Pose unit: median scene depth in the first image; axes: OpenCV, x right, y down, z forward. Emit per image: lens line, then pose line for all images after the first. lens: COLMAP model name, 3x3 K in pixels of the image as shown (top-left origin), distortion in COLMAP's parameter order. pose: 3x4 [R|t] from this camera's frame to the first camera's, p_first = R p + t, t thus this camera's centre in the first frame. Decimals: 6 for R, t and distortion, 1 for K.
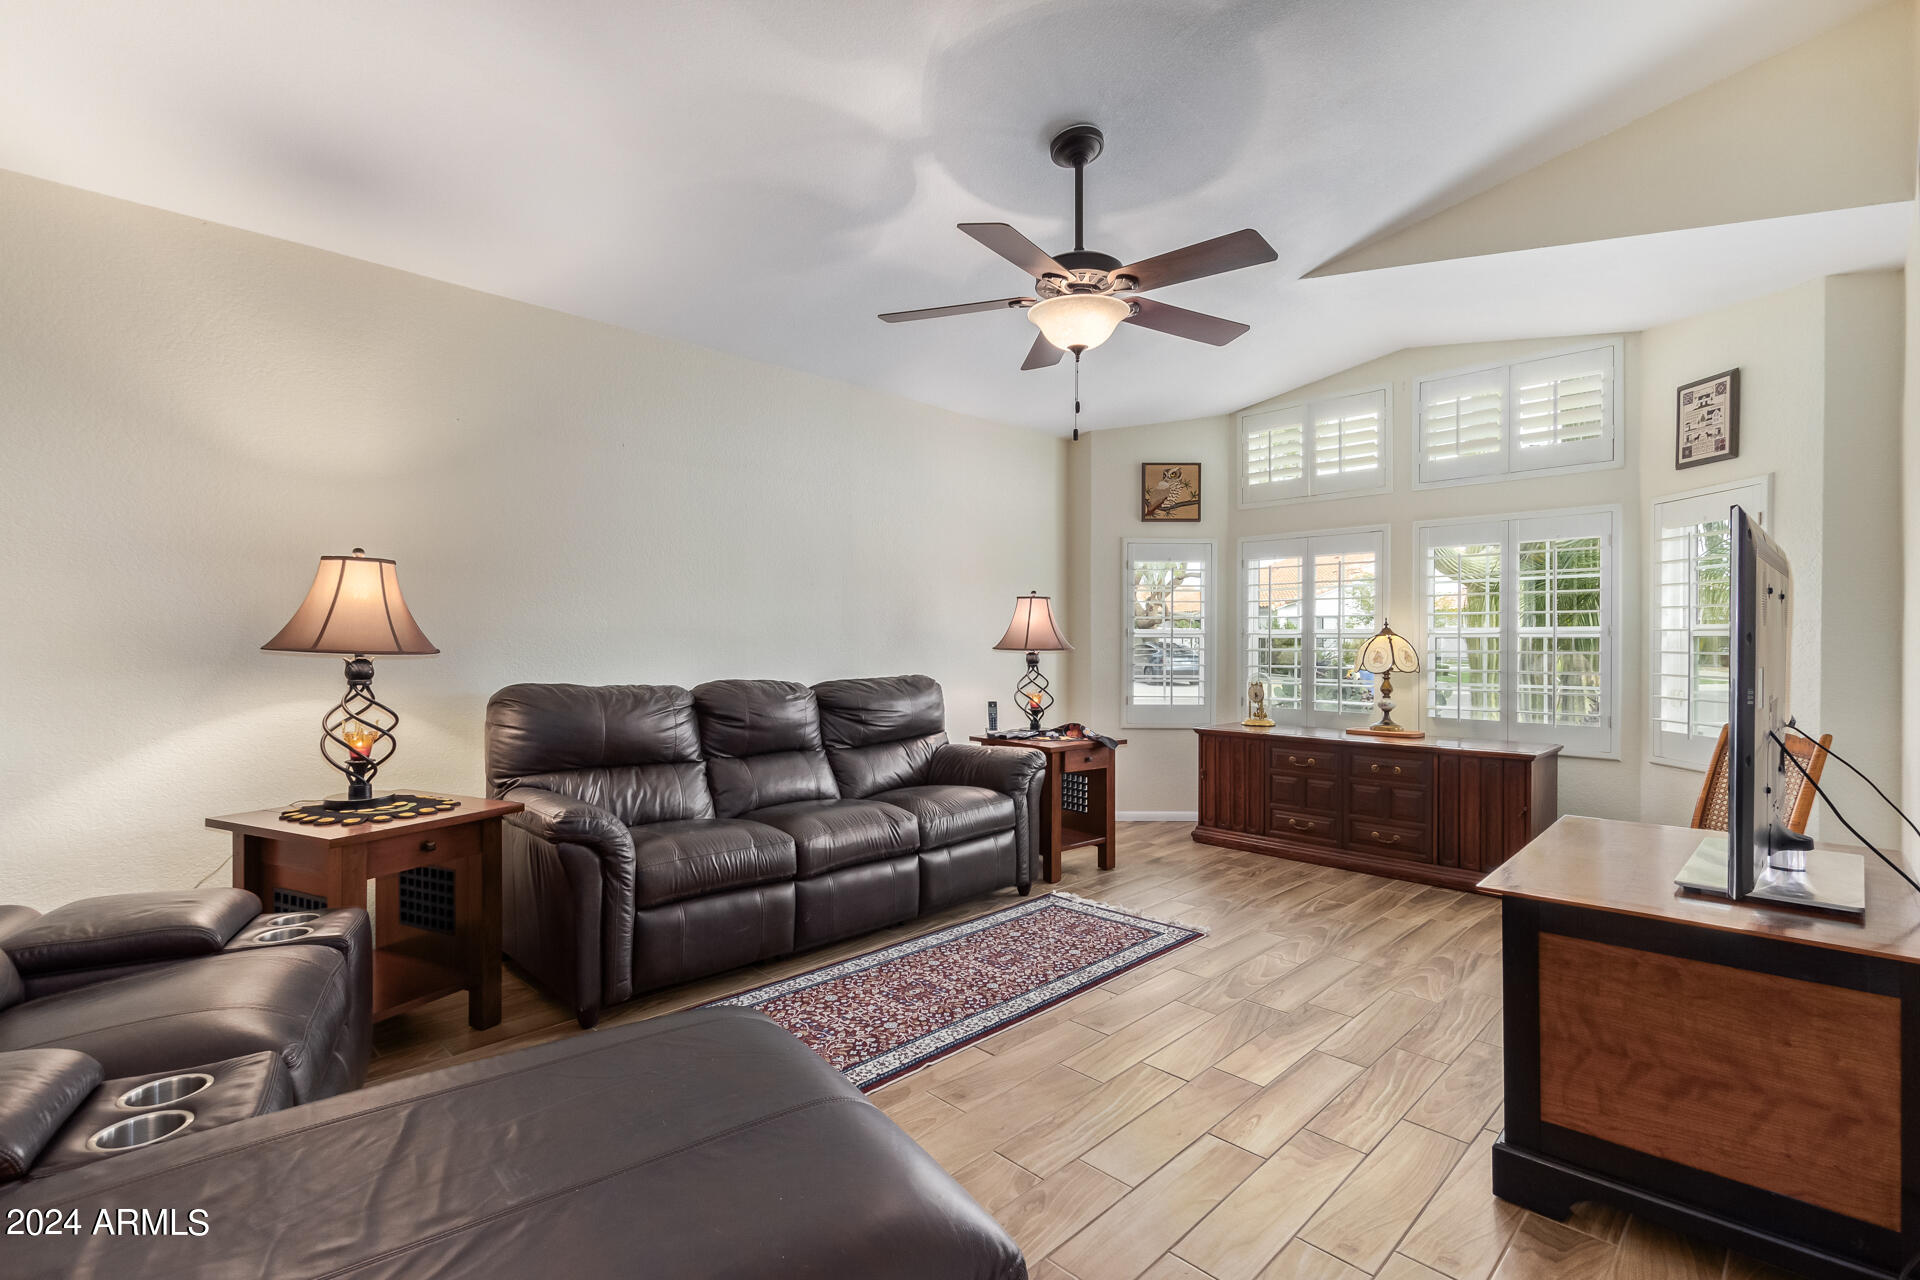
lens RADIAL K [[878.6, 0, 961.0], [0, 878.6, 641.6], [0, 0, 1]] dist [0.000729, 0.000072]
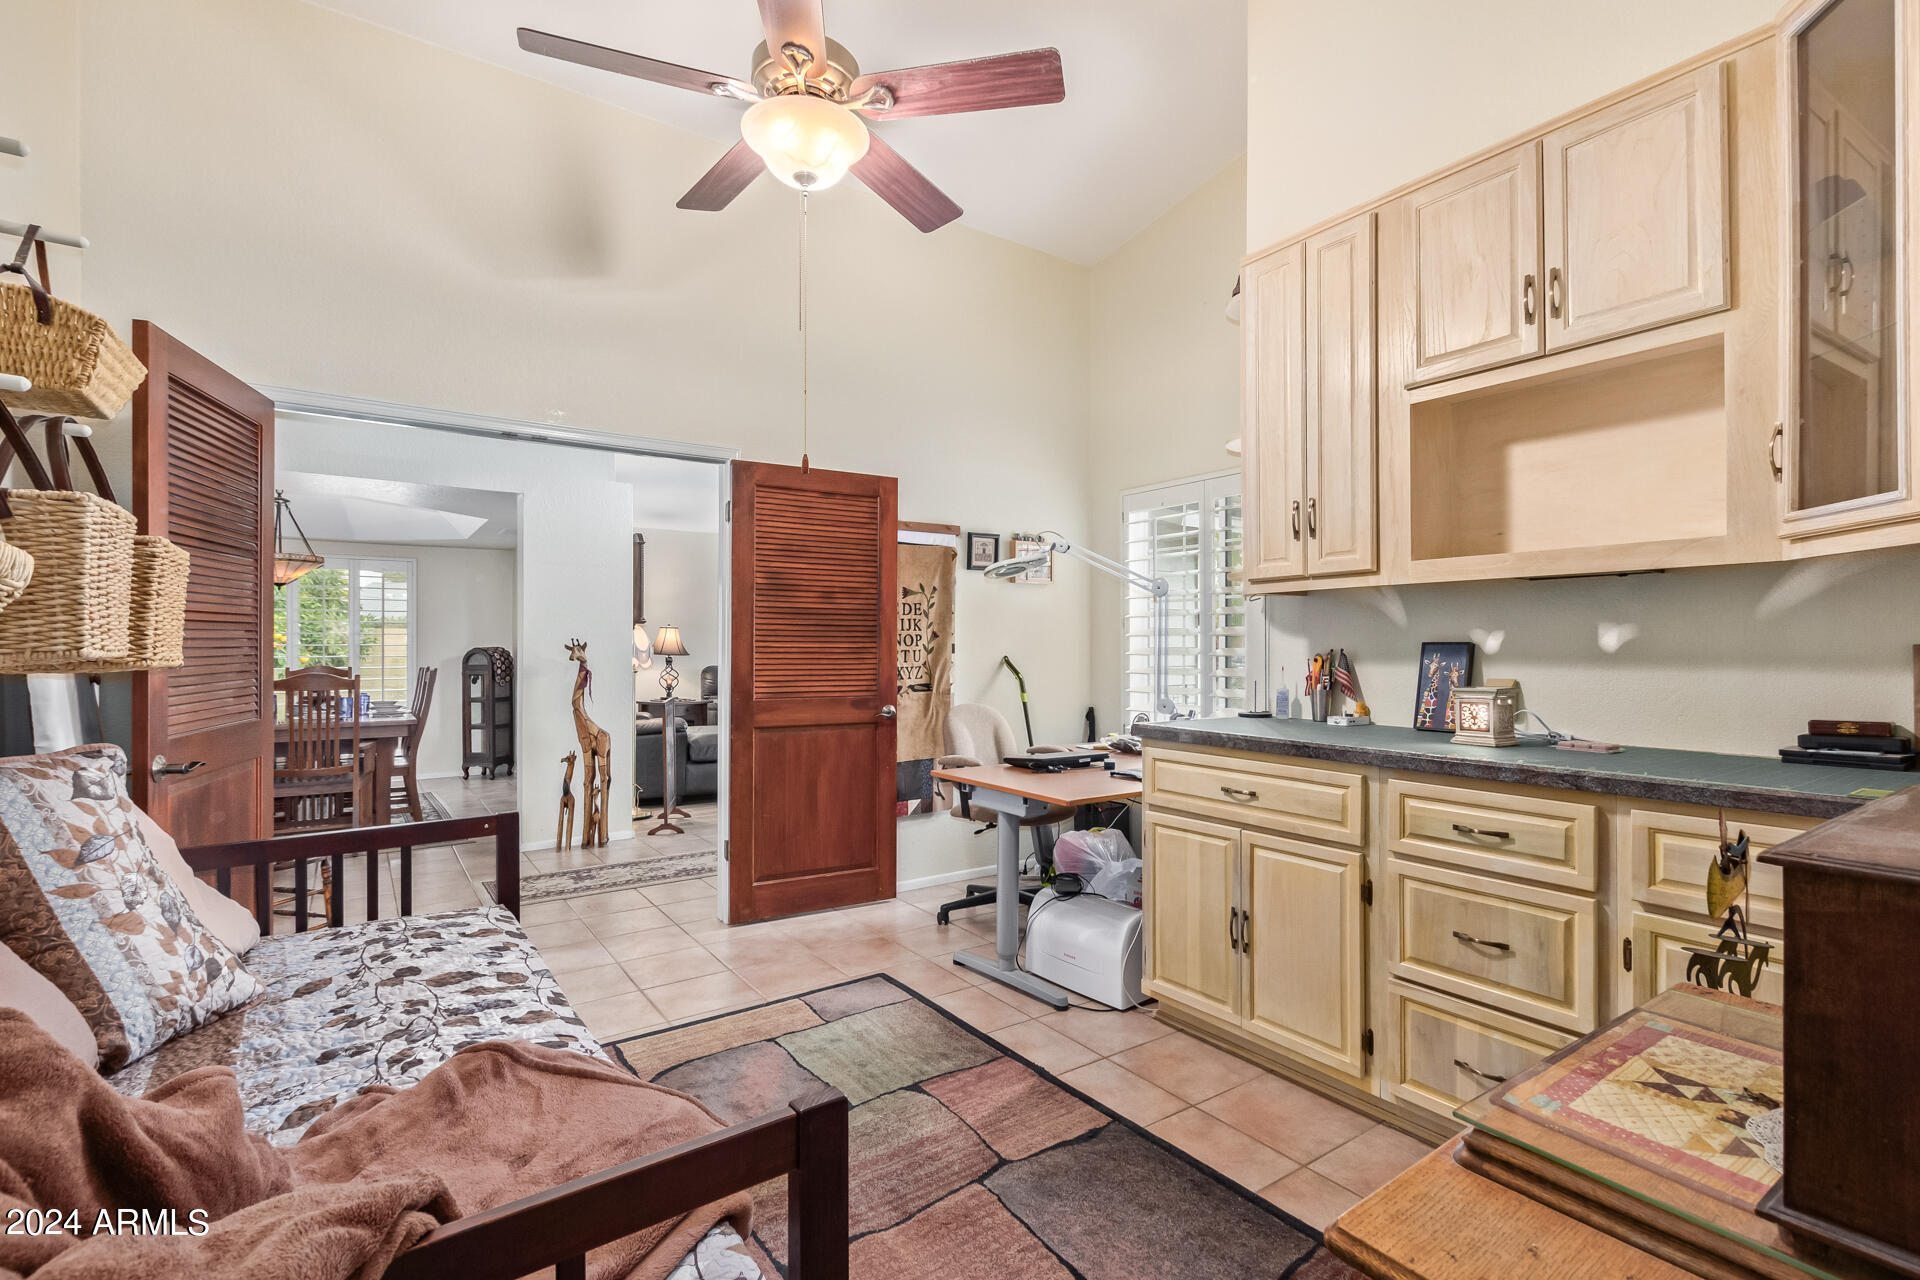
lens RADIAL K [[878.6, 0, 955.7], [0, 878.6, 643.2], [0, 0, 1]] dist [0.000729, 0.000072]
pose [[0.984680, -0.003138, -0.174341, 0.971167], [0.001959, 0.999974, -0.006935, -0.003561], [0.174358, 0.006487, 0.984661, -2.091726]]
